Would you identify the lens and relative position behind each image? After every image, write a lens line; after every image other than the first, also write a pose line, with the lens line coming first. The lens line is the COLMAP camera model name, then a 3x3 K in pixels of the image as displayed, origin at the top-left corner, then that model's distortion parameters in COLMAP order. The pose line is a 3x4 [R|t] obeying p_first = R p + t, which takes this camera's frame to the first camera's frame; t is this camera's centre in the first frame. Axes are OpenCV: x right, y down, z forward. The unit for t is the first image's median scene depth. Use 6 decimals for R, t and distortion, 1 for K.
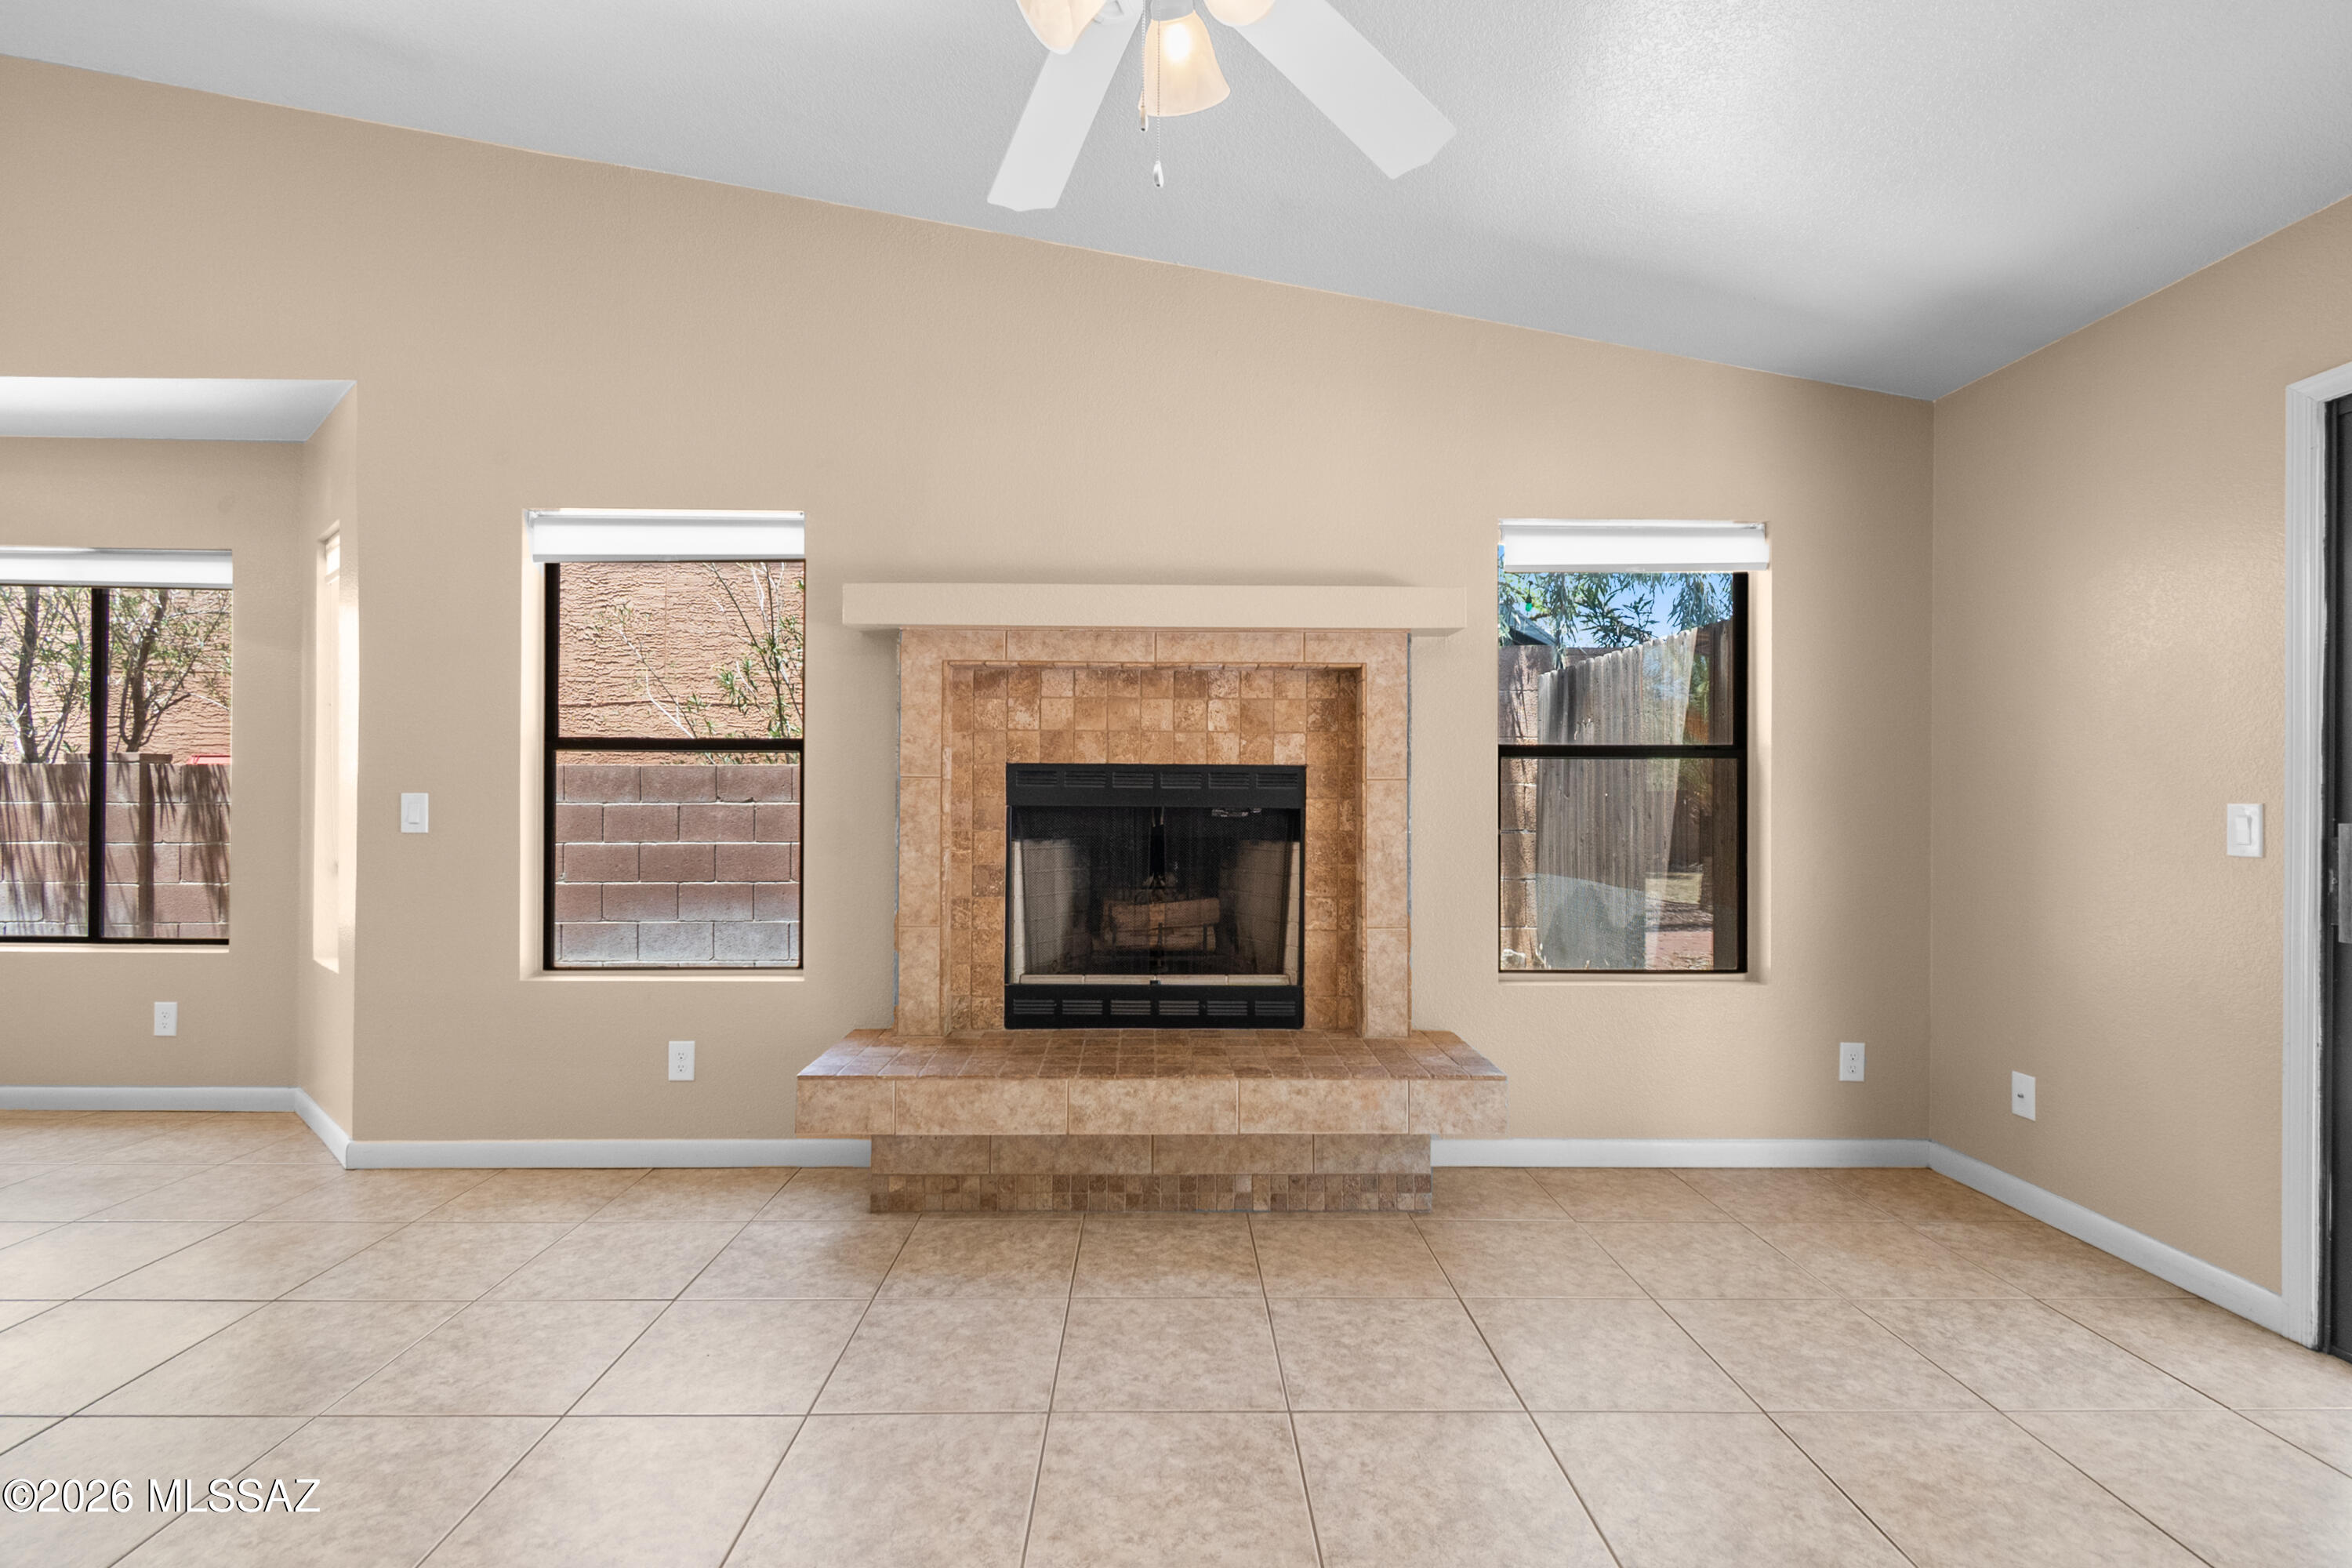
lens RADIAL K [[1058.7, 0, 1176.0], [0, 1058.7, 784.0], [0, 0, 1]] dist [0.003764, -0.000679]
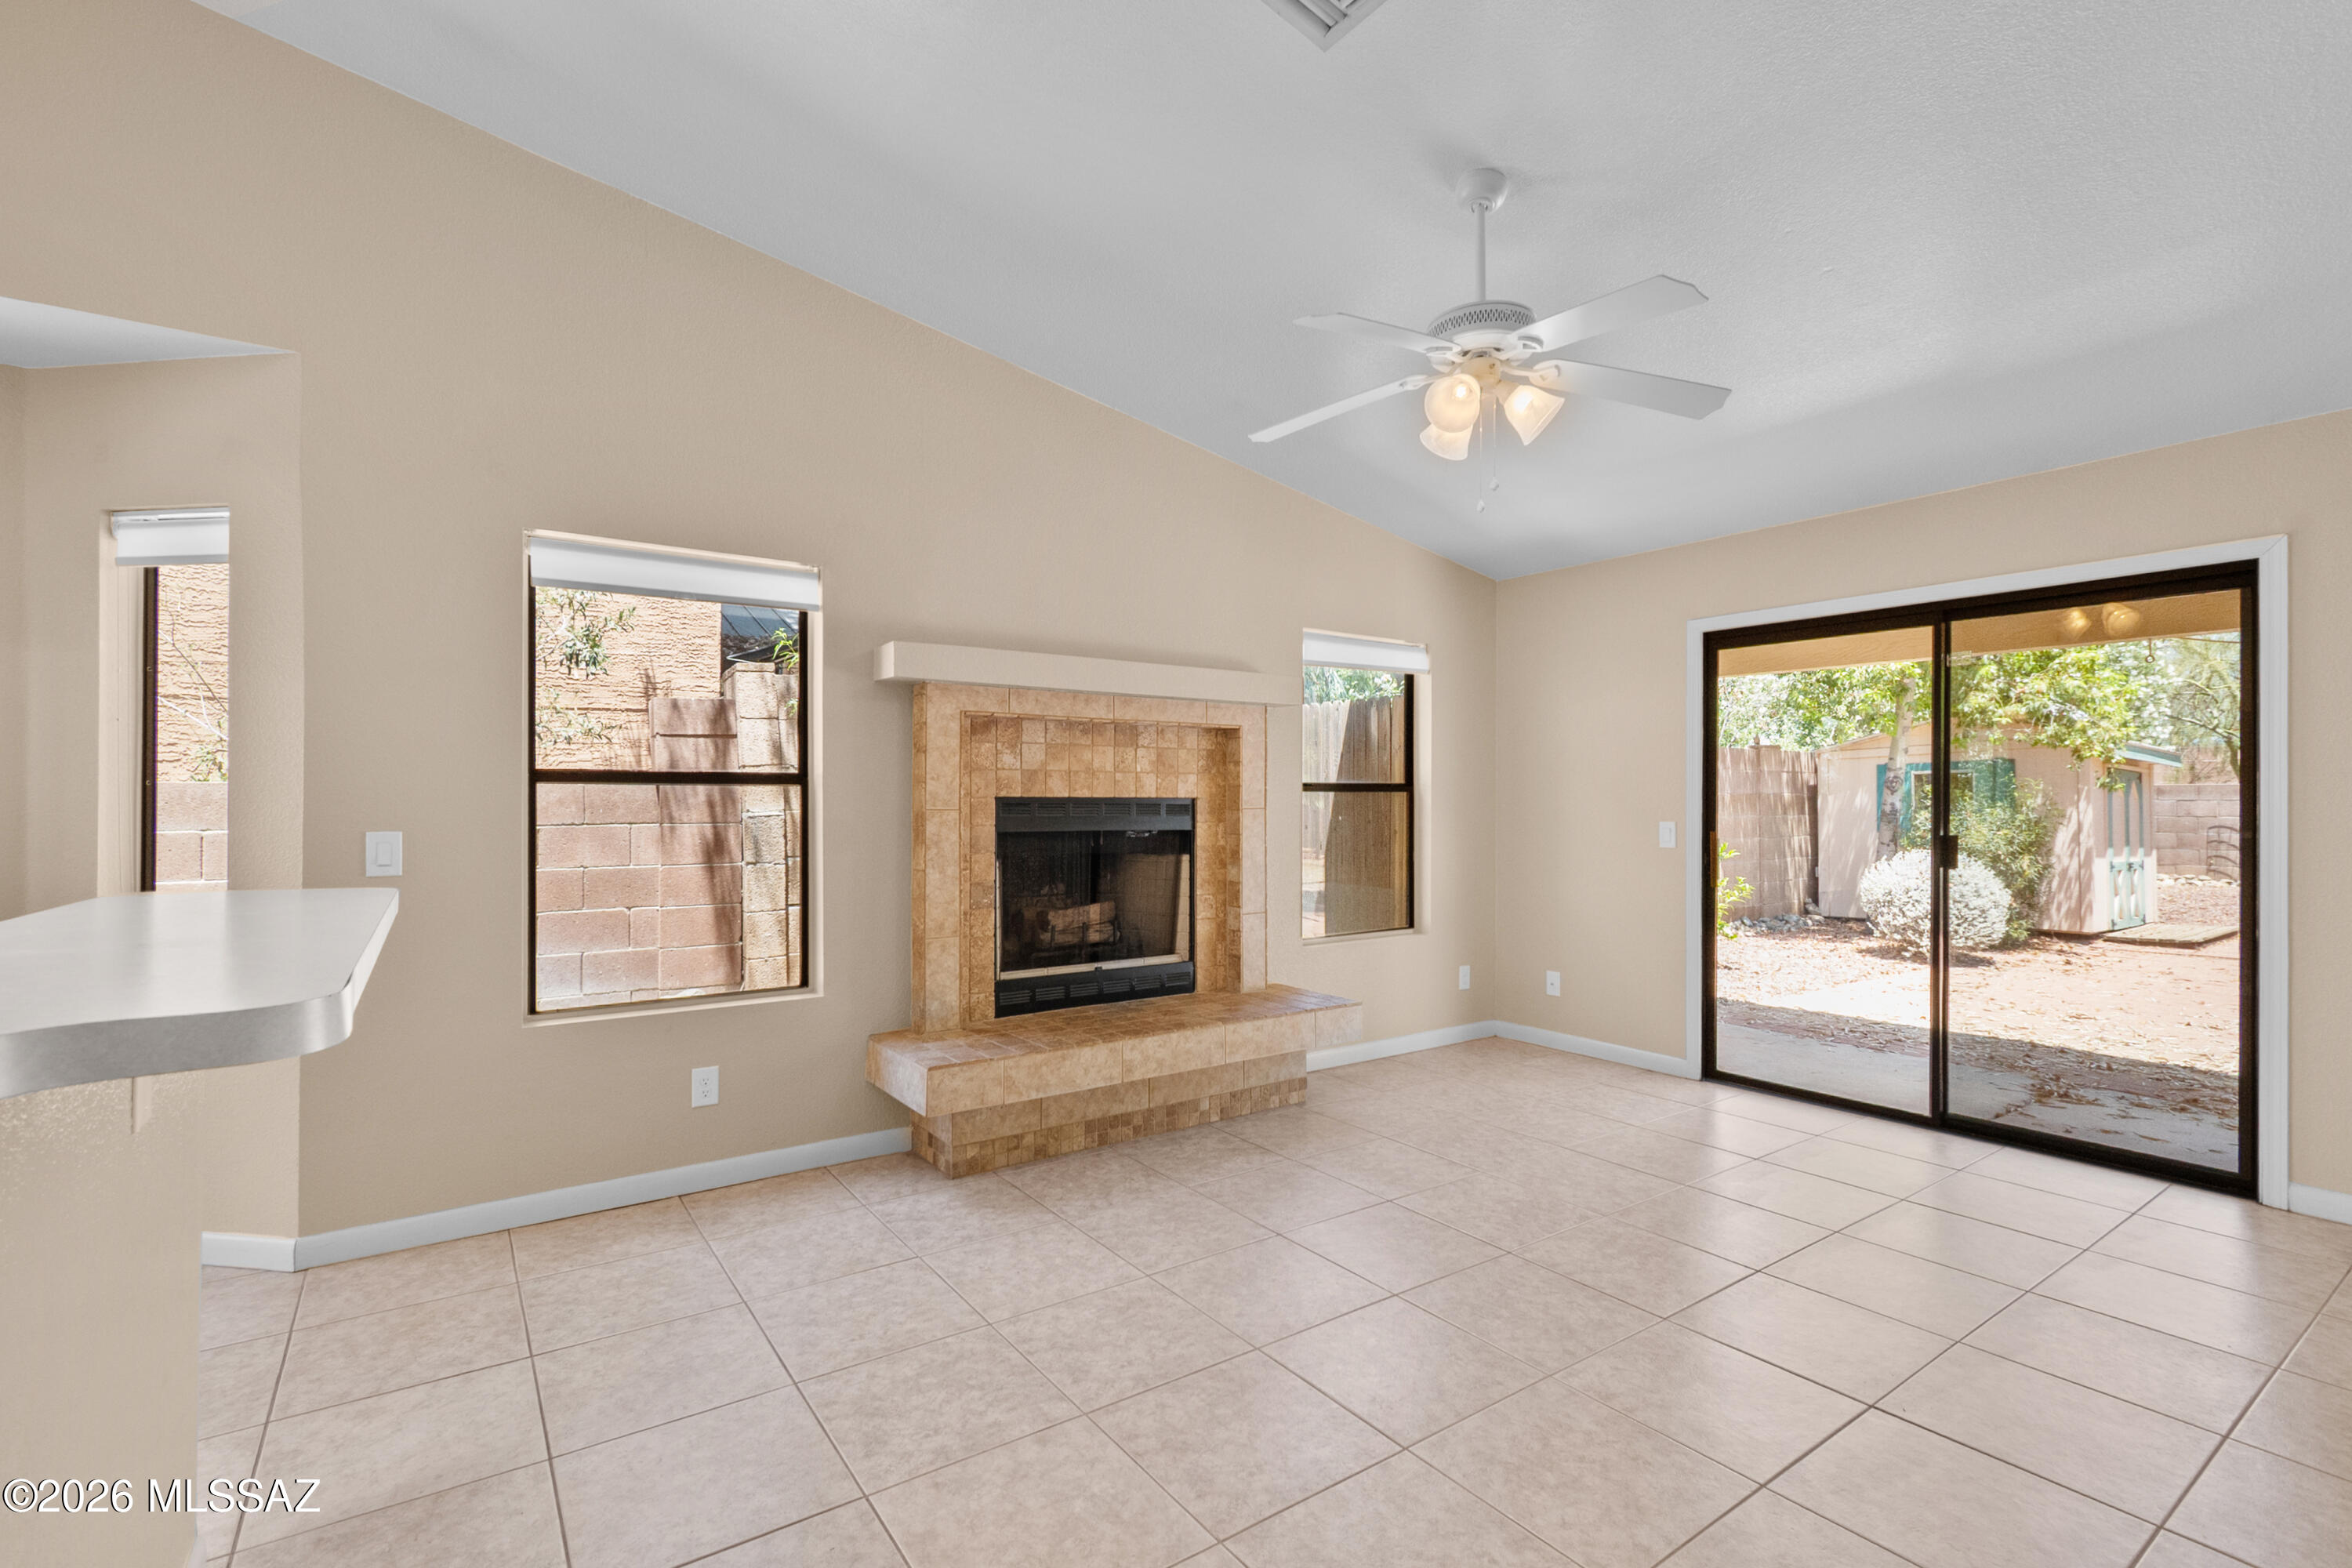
lens RADIAL K [[1058.7, 0, 1176.0], [0, 1058.7, 784.0], [0, 0, 1]] dist [0.003764, -0.000679]
pose [[0.827121, 0.005210, 0.561999, -0.677805], [-0.004125, 0.999986, -0.003200, -0.031713], [-0.562008, 0.000329, 0.827131, -0.110051]]
